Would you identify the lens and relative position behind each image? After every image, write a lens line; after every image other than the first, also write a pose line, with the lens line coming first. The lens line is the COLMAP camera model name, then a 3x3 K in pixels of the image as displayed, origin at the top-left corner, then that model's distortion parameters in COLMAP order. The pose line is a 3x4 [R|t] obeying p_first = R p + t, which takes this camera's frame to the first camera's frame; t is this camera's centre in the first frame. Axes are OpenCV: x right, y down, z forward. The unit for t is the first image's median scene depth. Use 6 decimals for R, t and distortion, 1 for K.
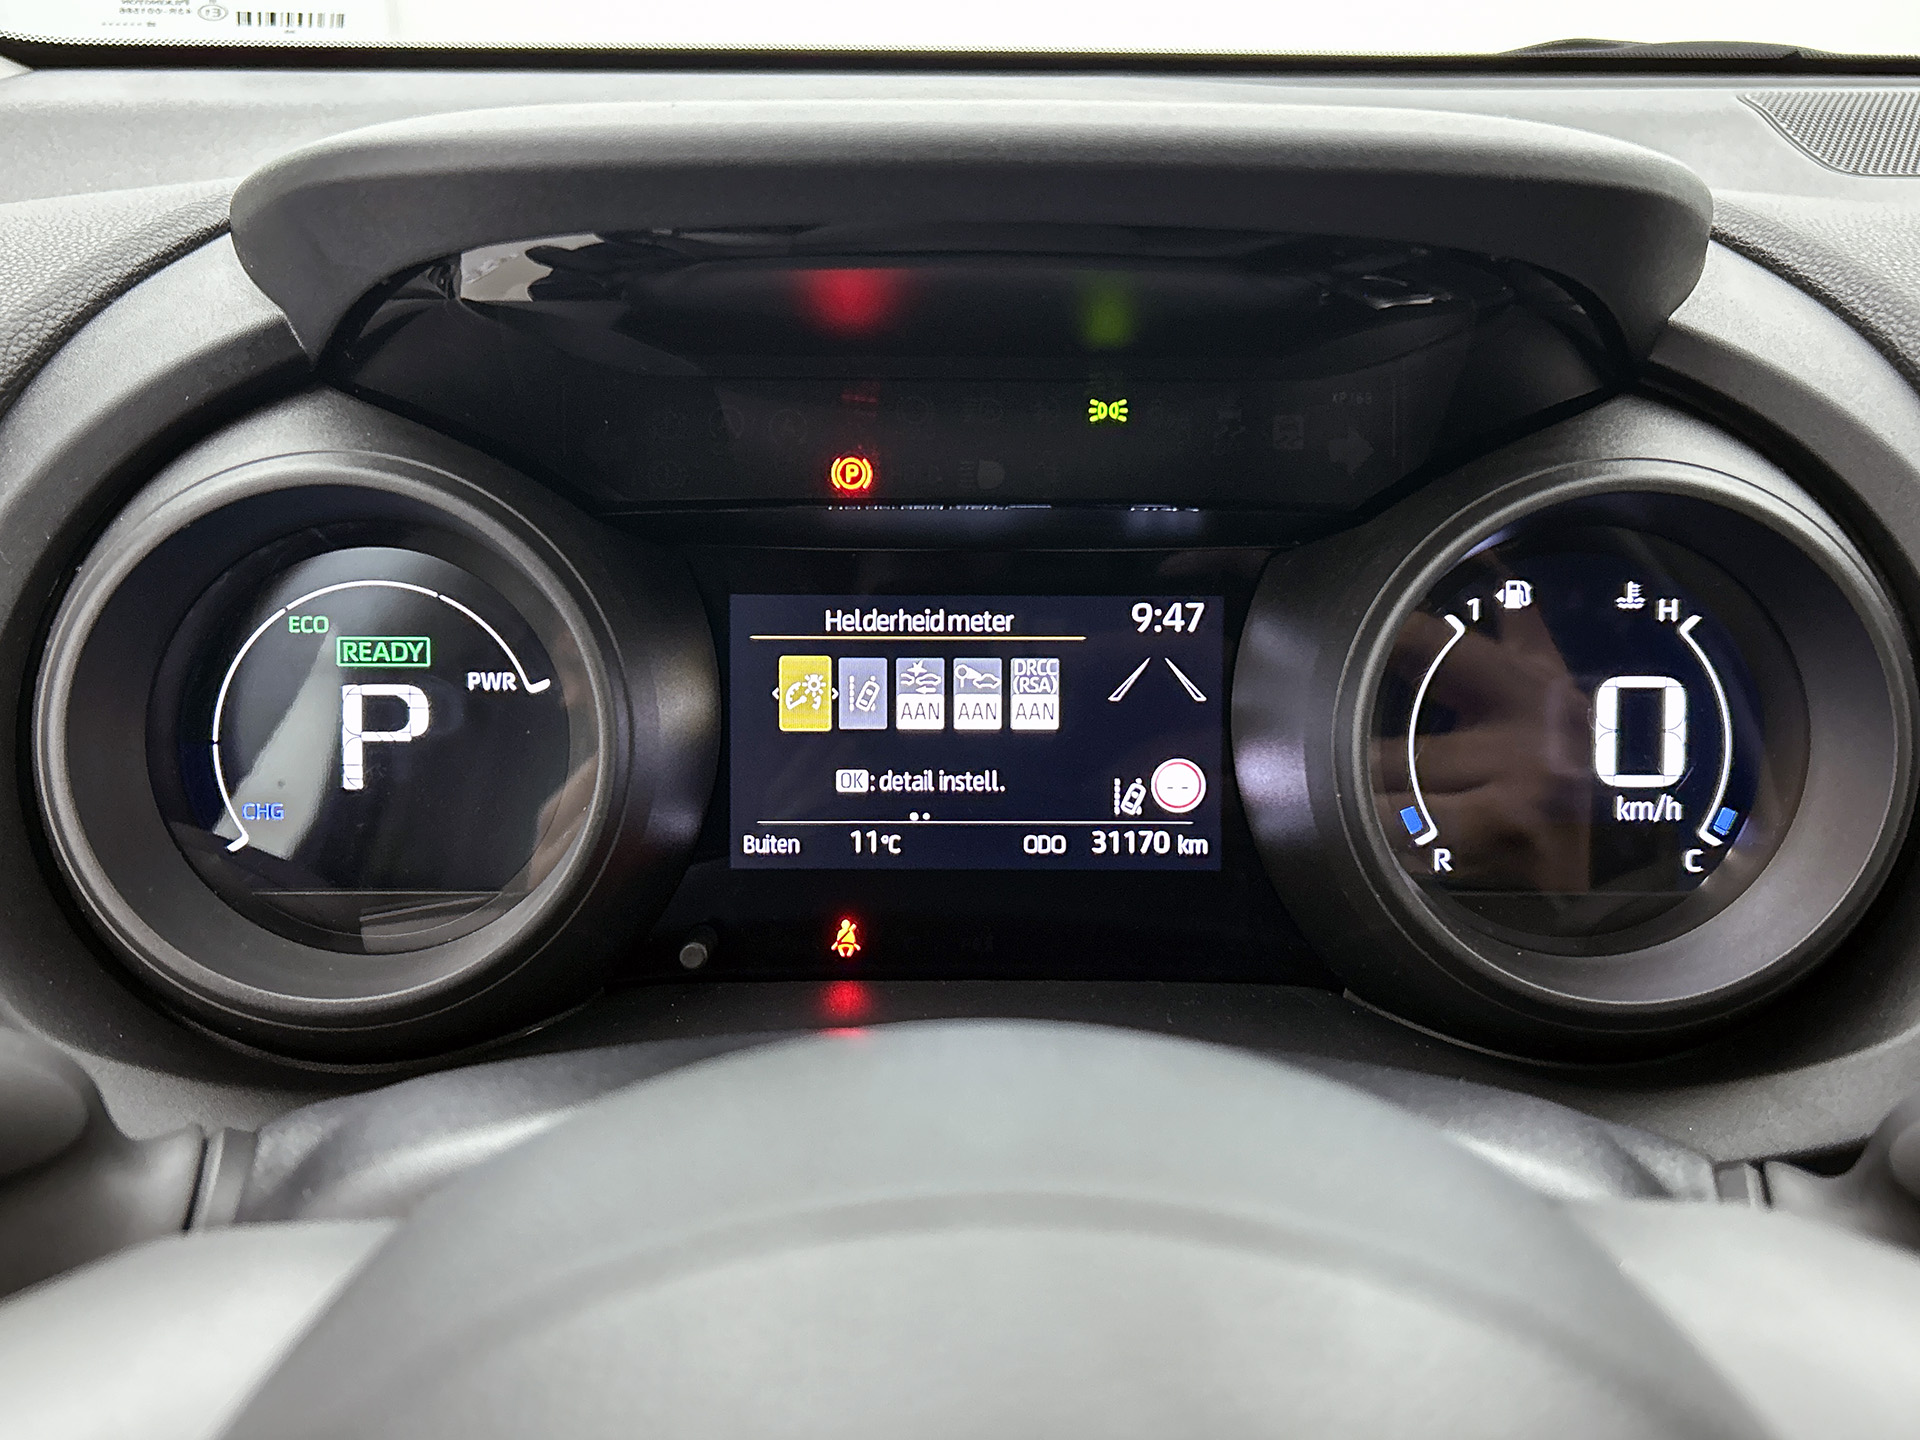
lens RADIAL K [[1707.6, 0, 959.8], [0, 1707.6, 708.0], [0, 0, 1]] dist [0.017850, -0.001757]
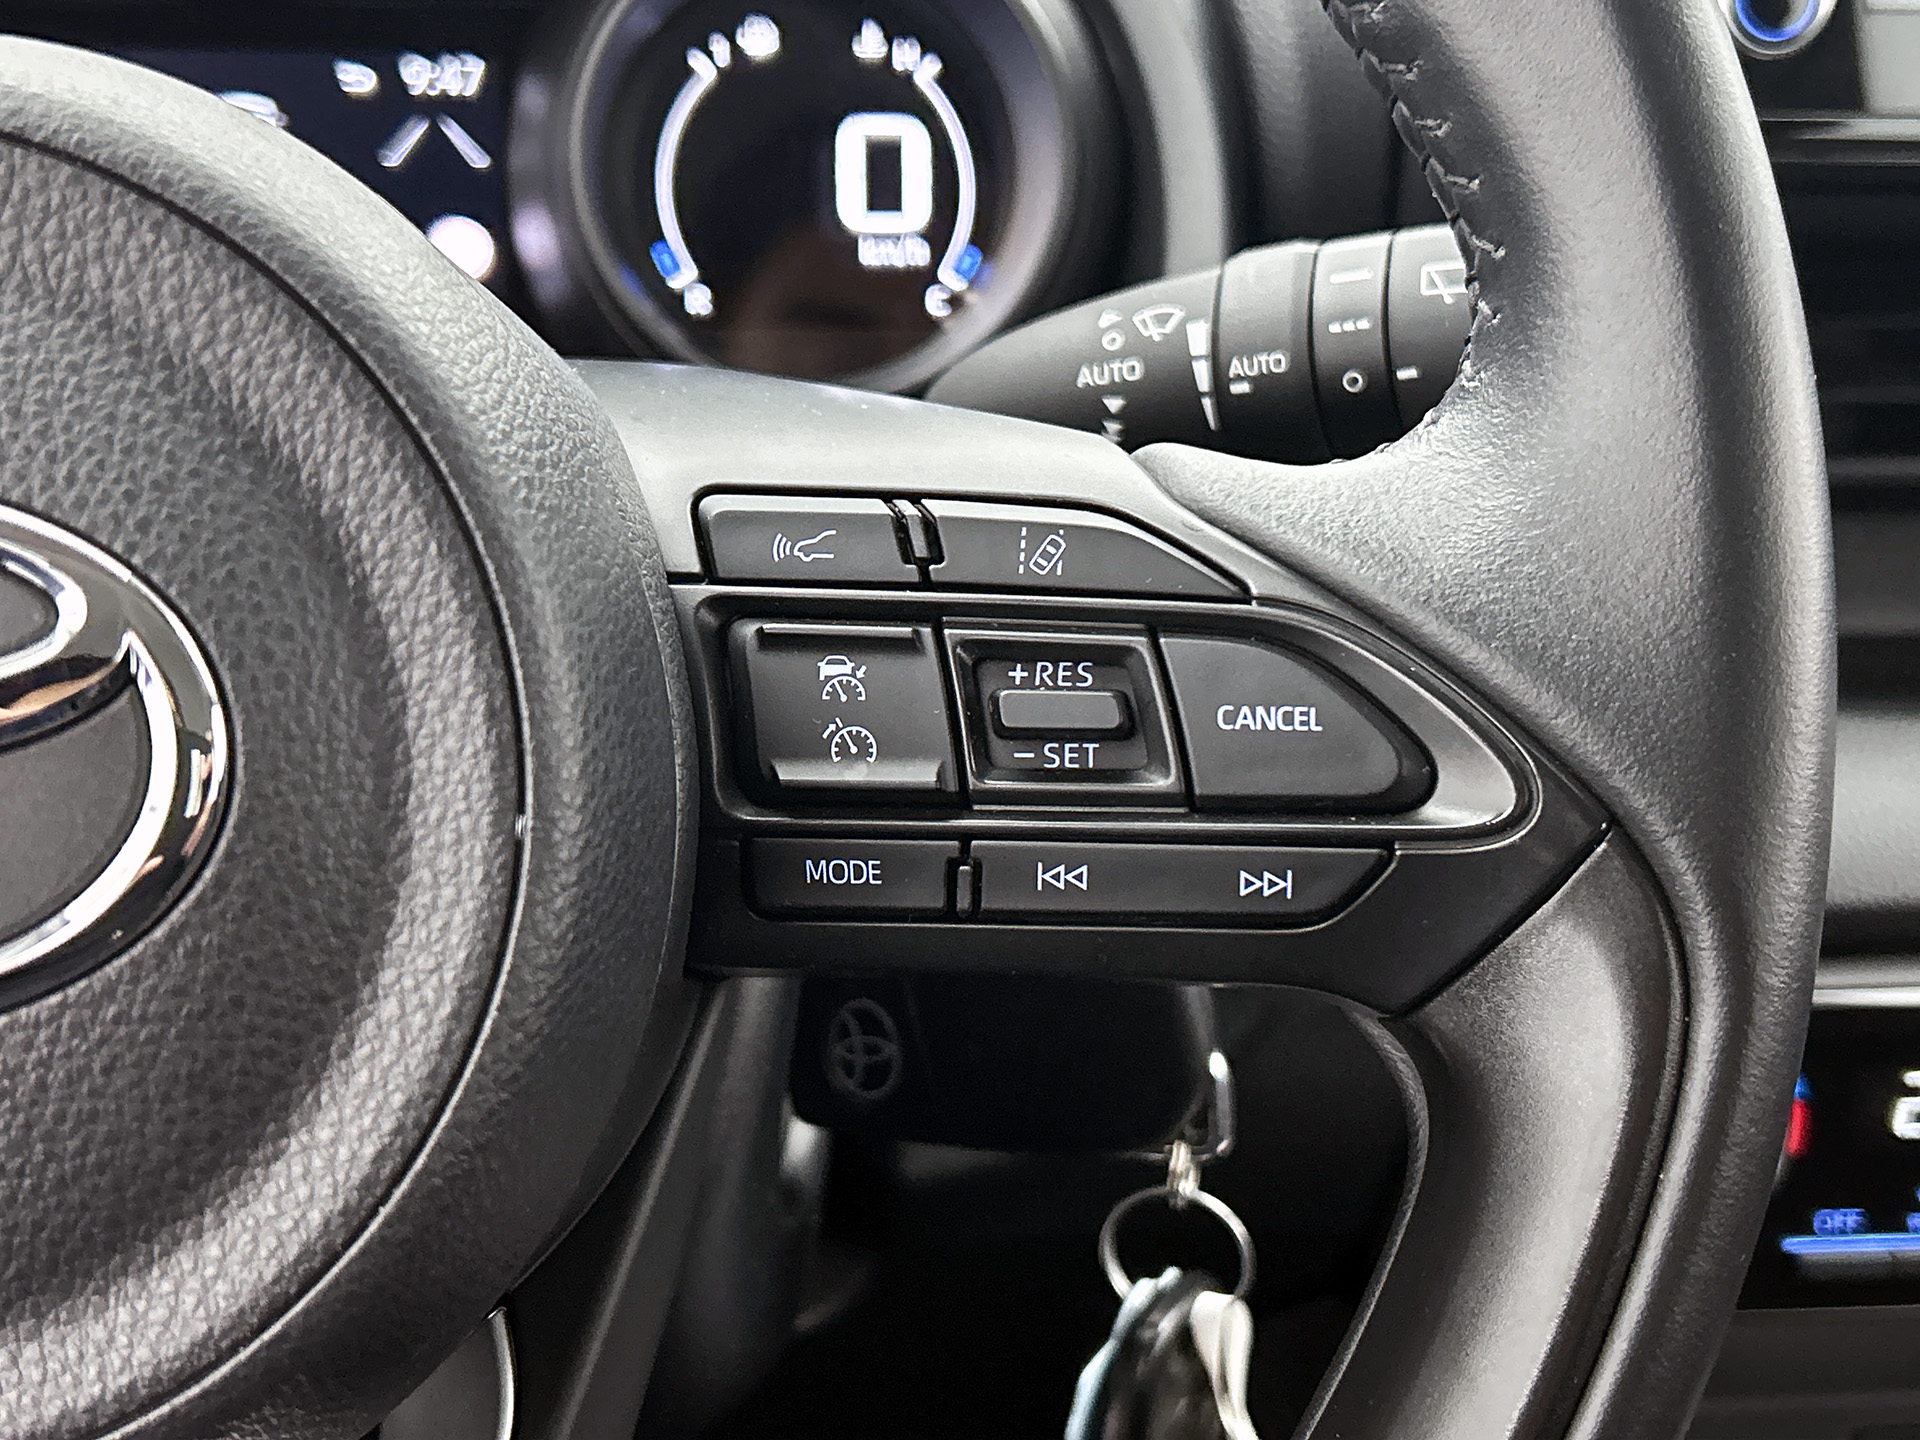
lens RADIAL K [[2460.1, 0, 945.6], [0, 2460.1, 728.8], [0, 0, 1]] dist [0.104267, 0.000000]
pose [[0.991856, -0.020557, 0.125692, 0.236648], [0.016430, 0.999294, 0.033783, 0.299648], [-0.126298, -0.031443, 0.991494, -0.512856]]
